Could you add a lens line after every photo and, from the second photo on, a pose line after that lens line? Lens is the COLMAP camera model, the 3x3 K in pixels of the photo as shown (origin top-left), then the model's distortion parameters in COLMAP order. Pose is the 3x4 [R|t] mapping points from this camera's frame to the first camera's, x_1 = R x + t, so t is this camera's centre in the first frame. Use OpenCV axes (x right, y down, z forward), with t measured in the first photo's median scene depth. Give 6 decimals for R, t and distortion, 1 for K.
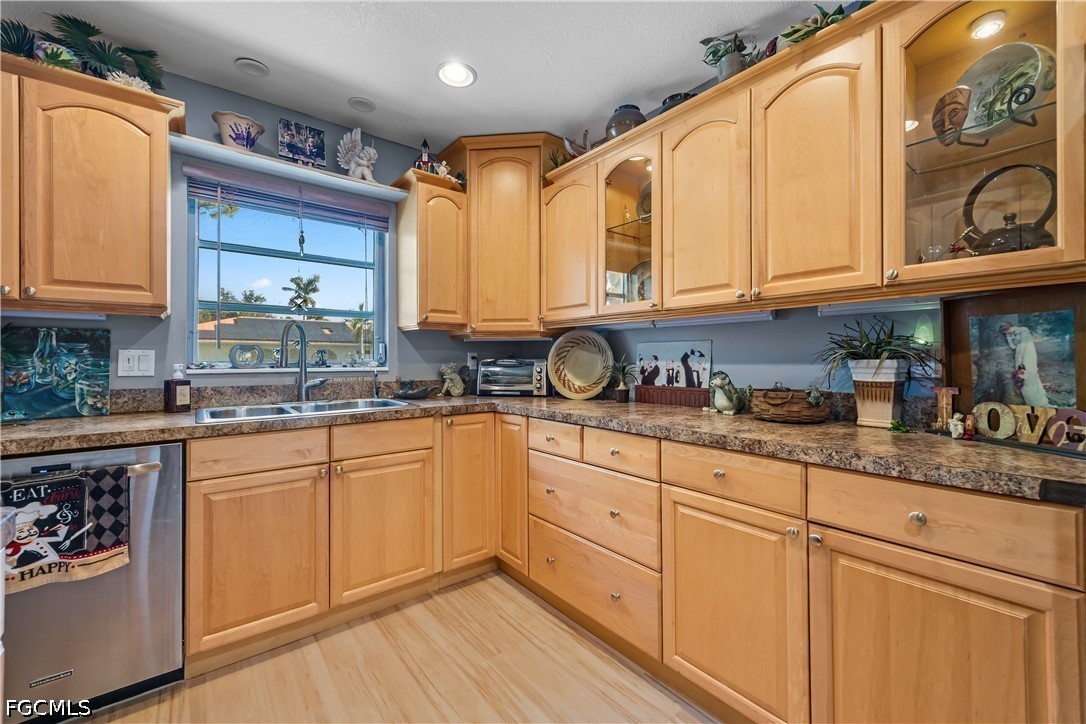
lens RADIAL K [[438.6, 0, 547.4], [0, 438.6, 359.4], [0, 0, 1]] dist [0.002009, -0.000287]
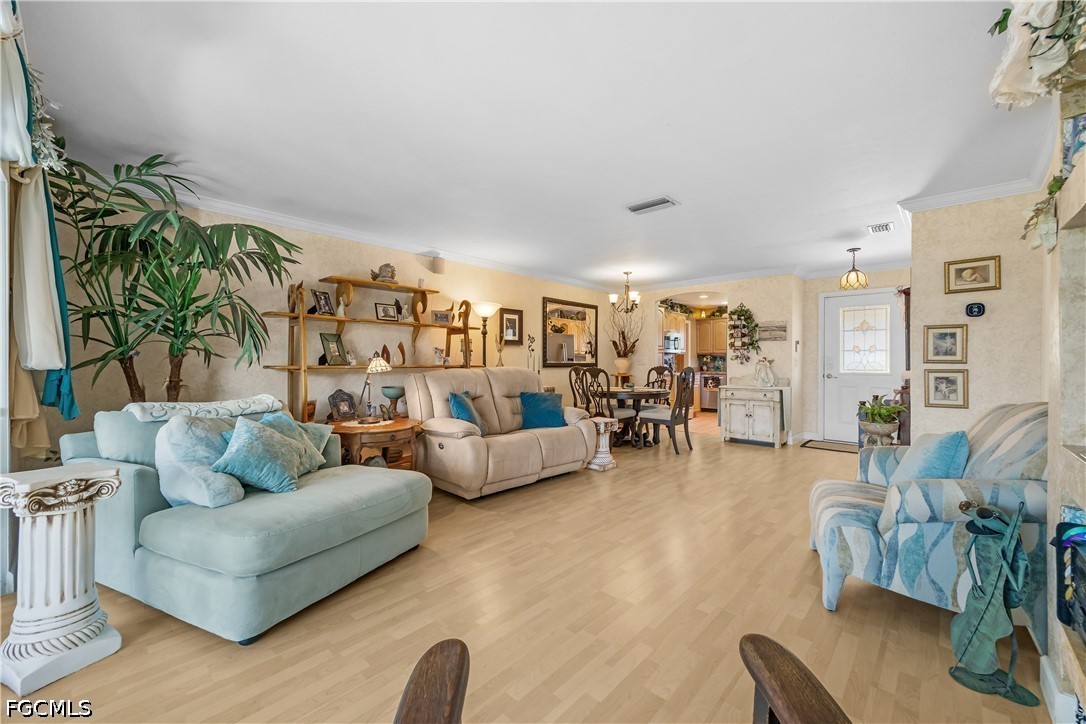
lens RADIAL K [[430.6, 0, 551.7], [0, 430.6, 363.4], [0, 0, 1]] dist [-0.000655, -0.000302]
pose [[0.160520, 0.007020, -0.987008, 3.930455], [-0.002723, 0.999974, 0.006670, -0.008315], [0.987029, 0.001617, 0.160535, -1.998500]]
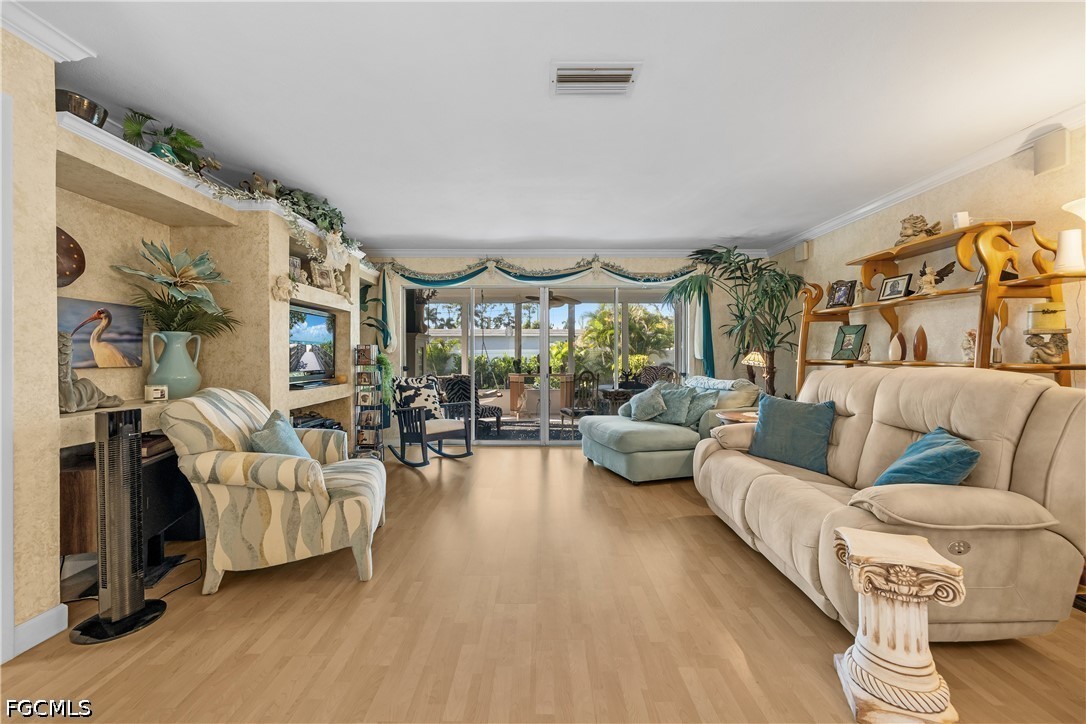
lens RADIAL K [[442.9, 0, 537.0], [0, 442.9, 359.9], [0, 0, 1]] dist [0.002645, 0.000443]
pose [[-0.776338, -0.004718, 0.630299, 1.650855], [0.001780, 0.999952, 0.009678, -0.005349], [-0.630314, 0.008635, -0.776292, -0.392260]]
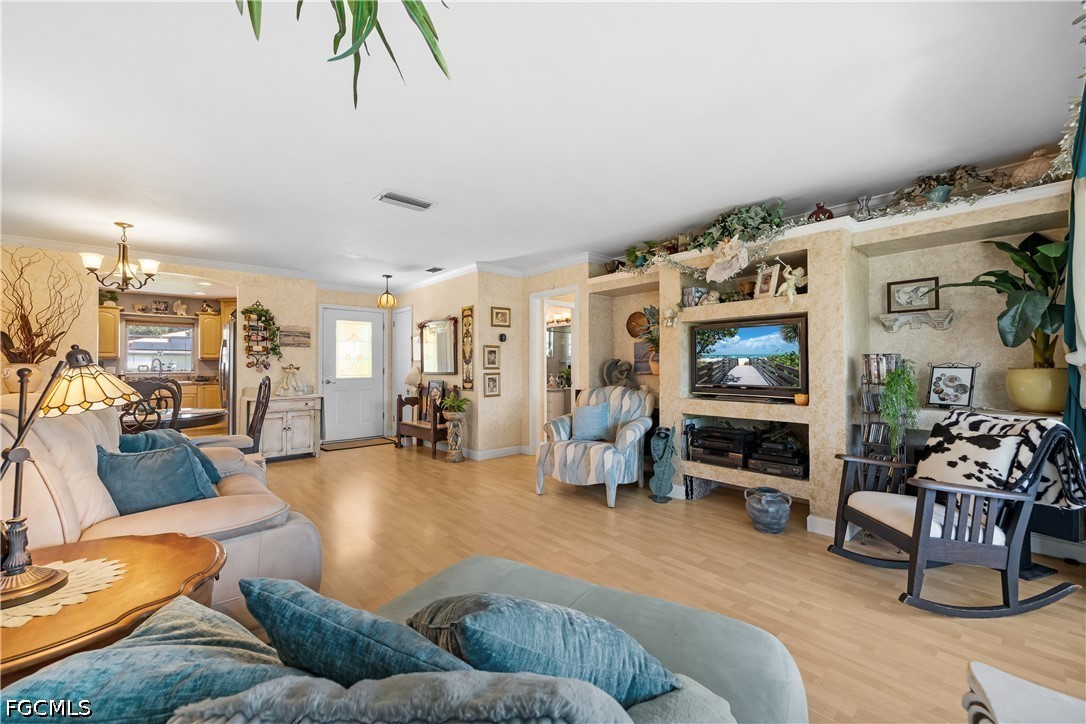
lens RADIAL K [[430.6, 0, 551.7], [0, 430.6, 363.4], [0, 0, 1]] dist [-0.000655, -0.000302]
pose [[0.998010, -0.000301, 0.063052, 2.673094], [0.000760, 0.999973, -0.007262, -0.018810], [-0.063048, 0.007296, 0.997984, -2.989907]]
